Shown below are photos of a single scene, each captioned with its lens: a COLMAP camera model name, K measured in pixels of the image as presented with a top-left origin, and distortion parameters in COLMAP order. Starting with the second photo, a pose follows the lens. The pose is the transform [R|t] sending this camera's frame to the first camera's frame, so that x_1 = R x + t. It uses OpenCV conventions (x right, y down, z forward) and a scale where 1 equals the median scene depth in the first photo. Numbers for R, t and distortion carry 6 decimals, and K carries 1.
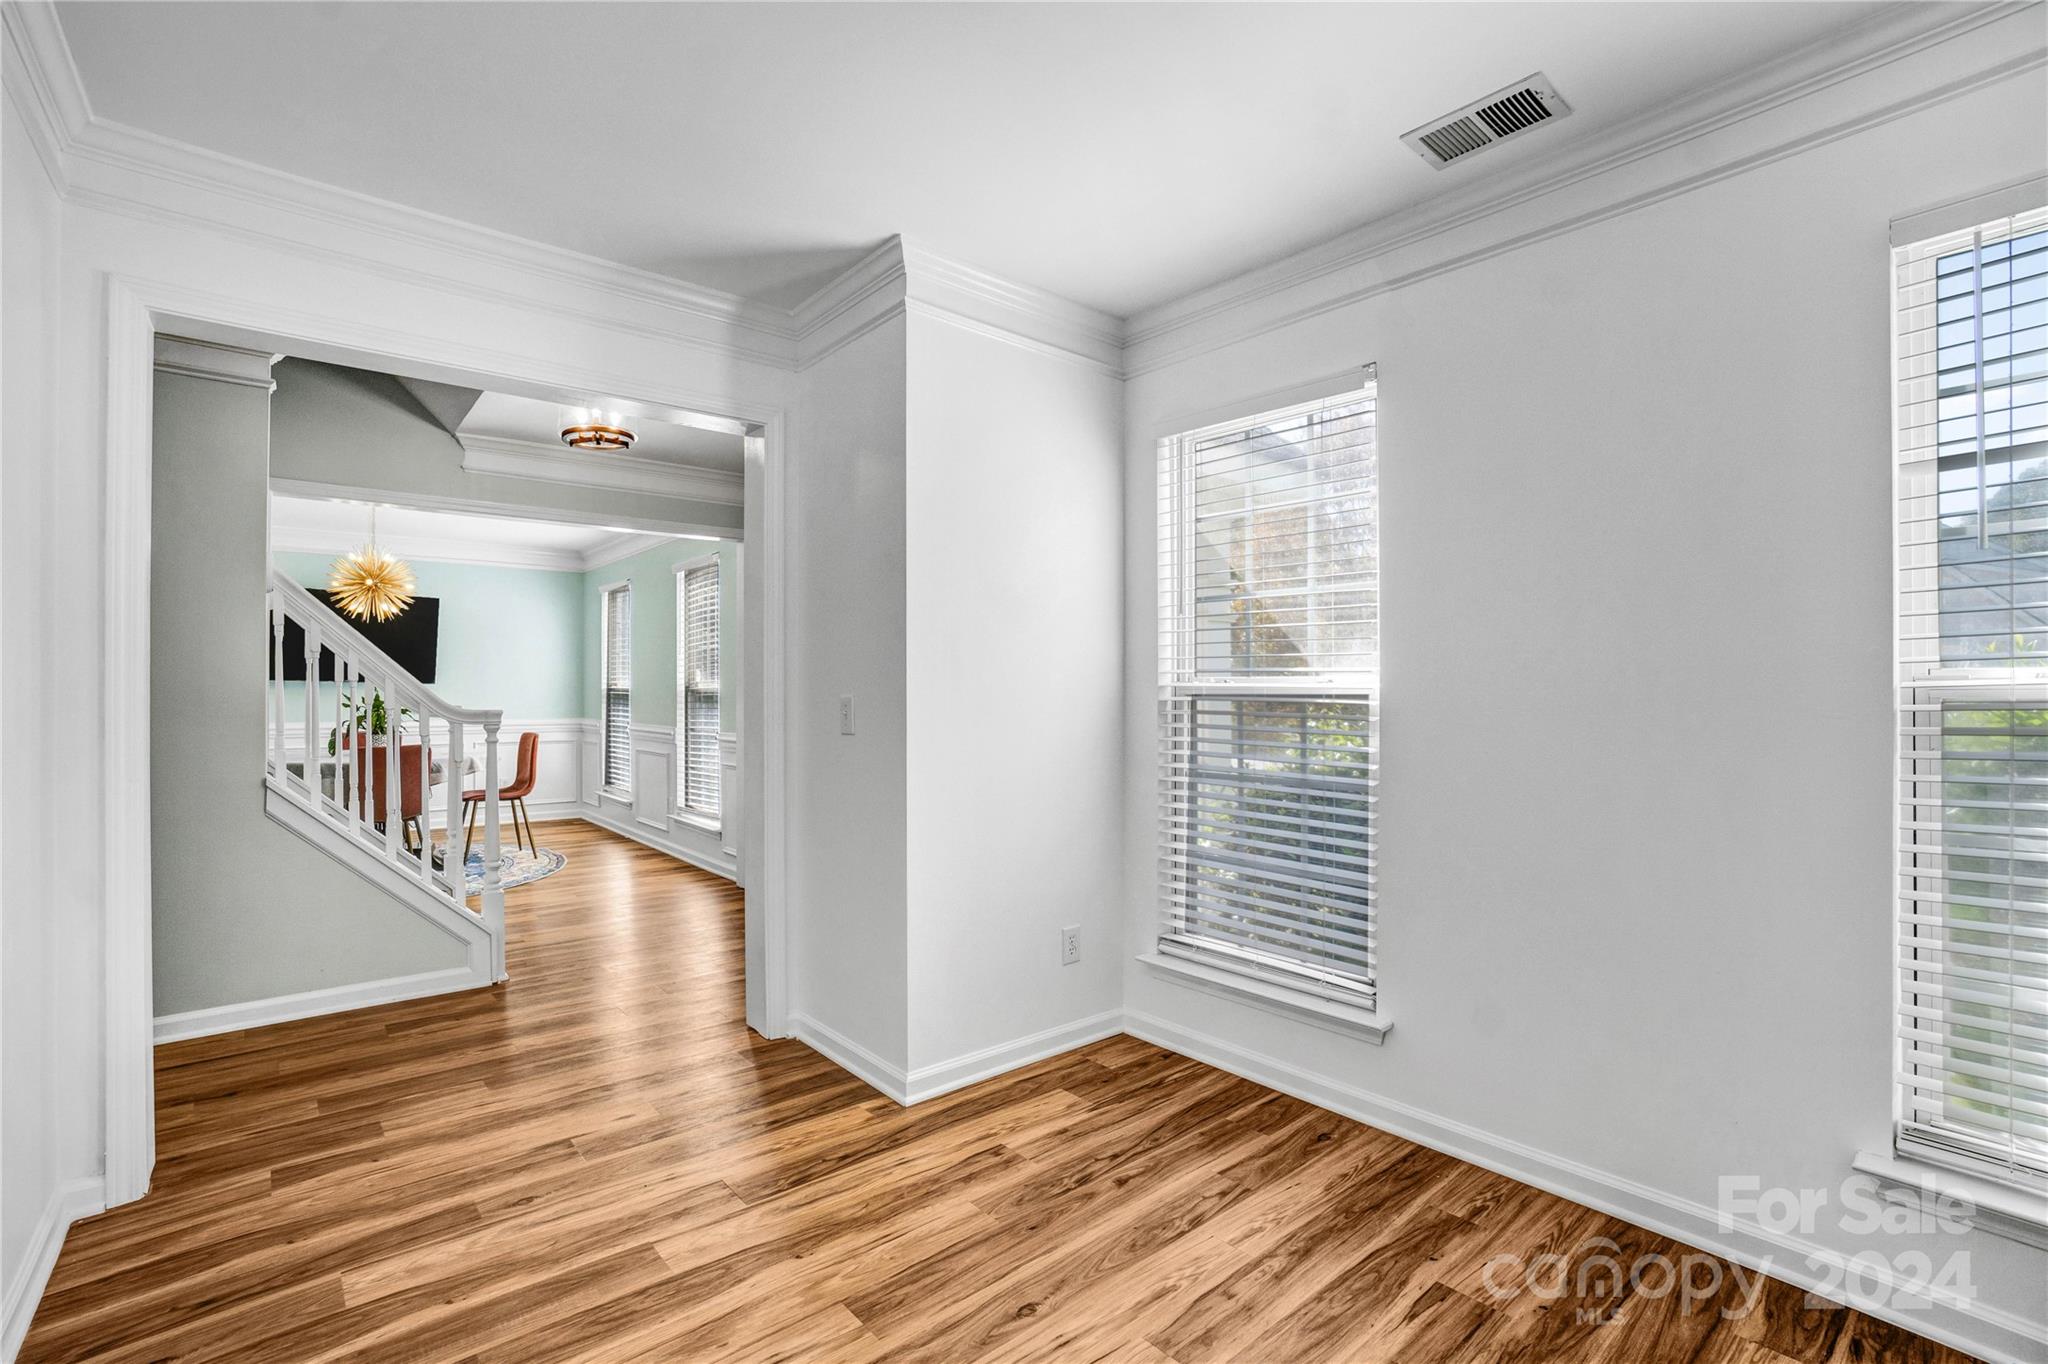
lens RADIAL K [[920.7, 0, 1024.5], [0, 920.7, 696.2], [0, 0, 1]] dist [-0.060463, 0.000071]
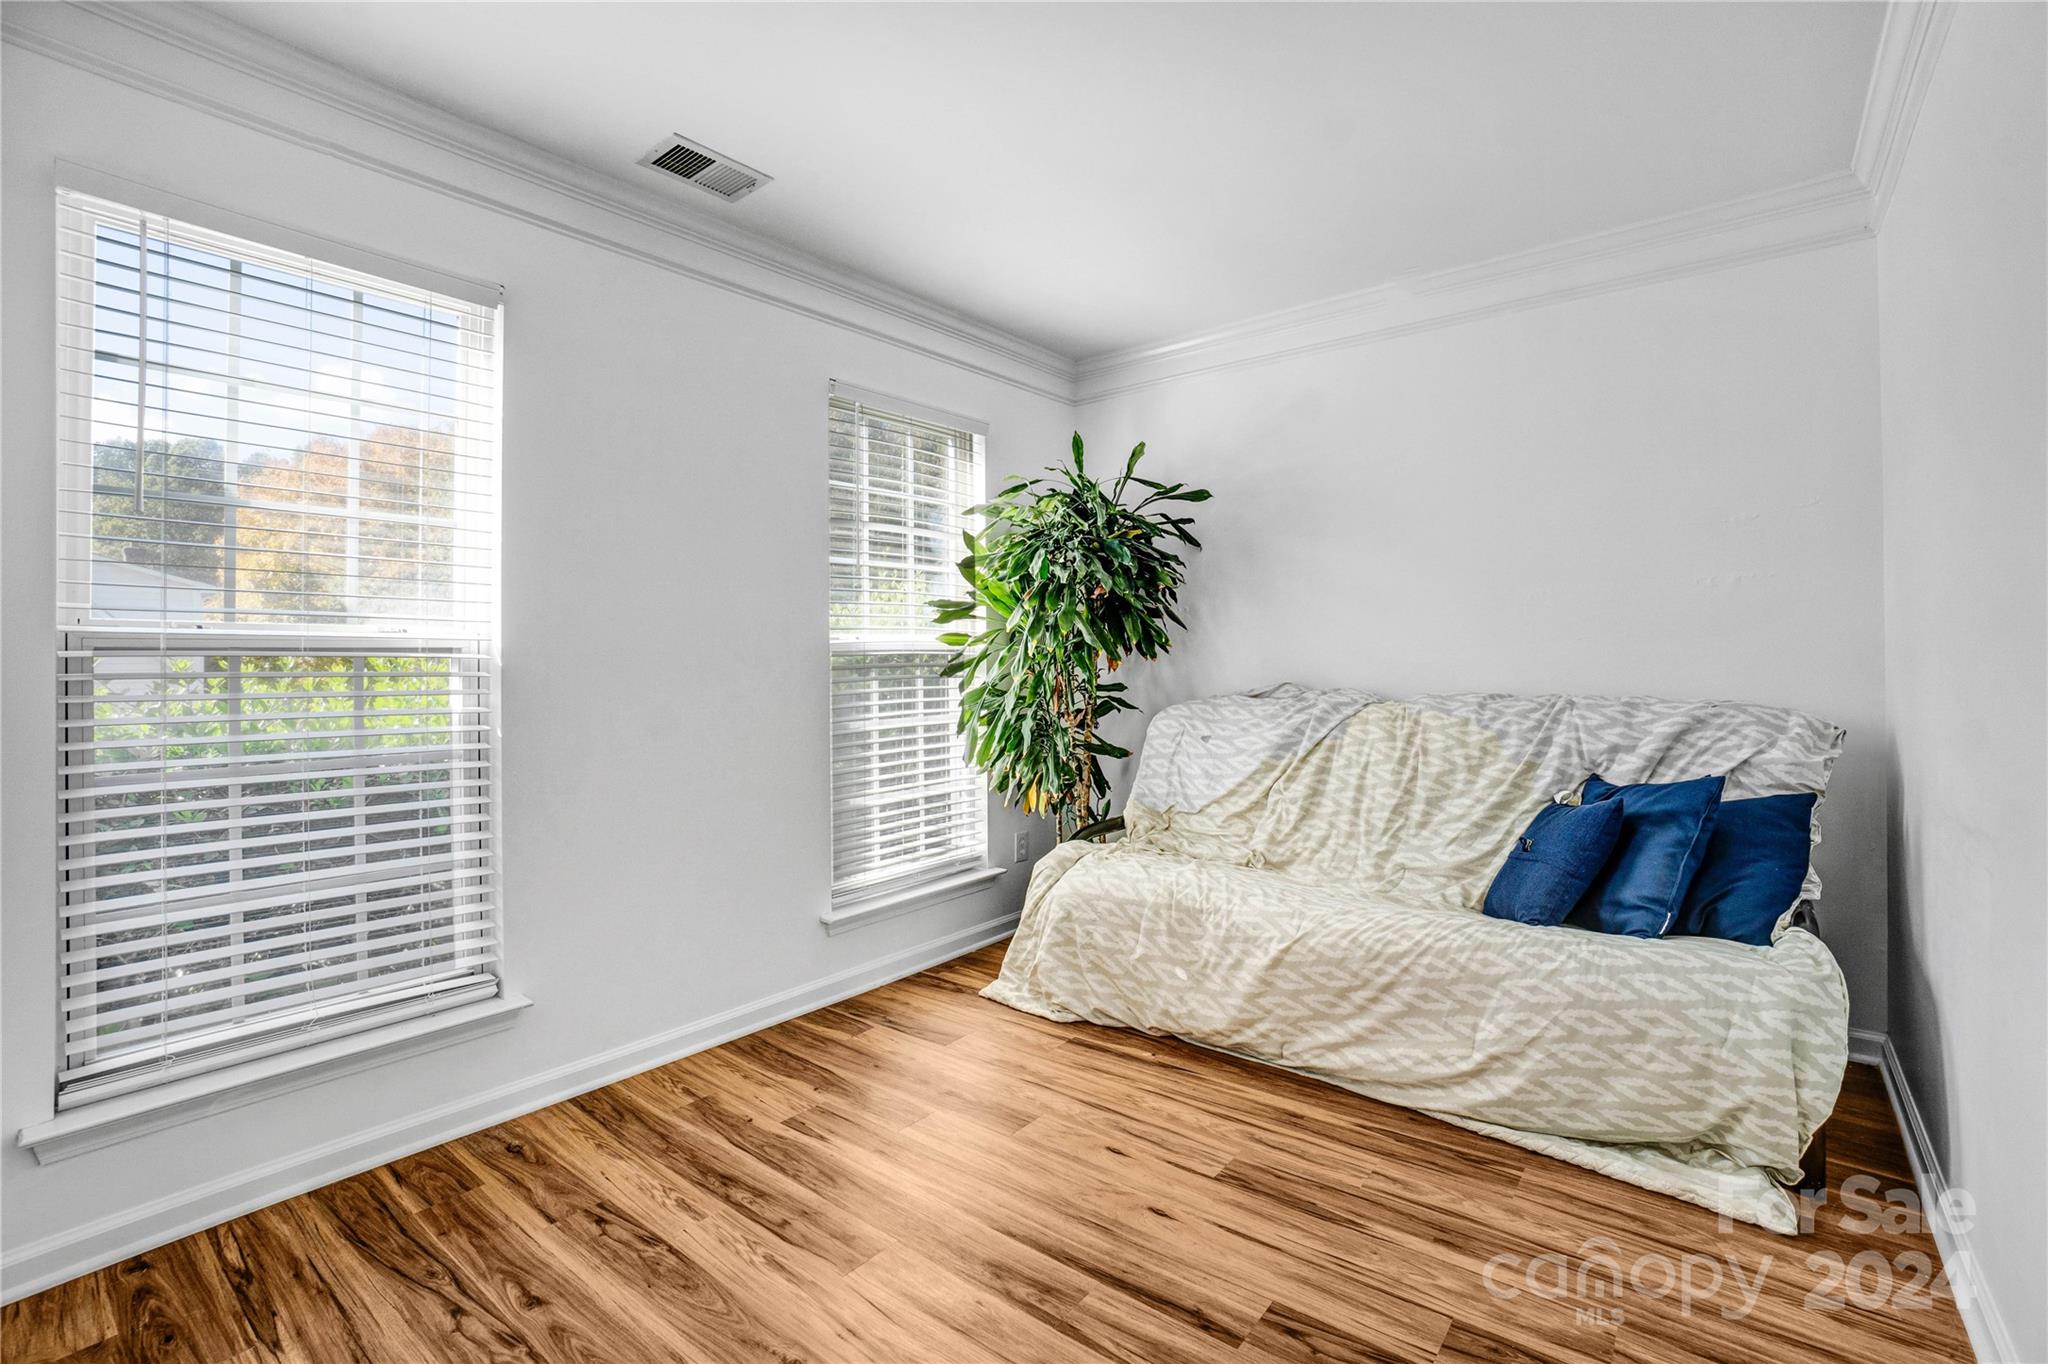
lens RADIAL K [[908.6, 0, 1015.1], [0, 908.6, 674.3], [0, 0, 1]] dist [-0.058017, 0.020448]
pose [[-0.195790, -0.011519, 0.980578, -0.628847], [0.005959, 0.999899, 0.012936, 0.016764], [-0.980628, 0.008376, -0.195702, 0.708169]]
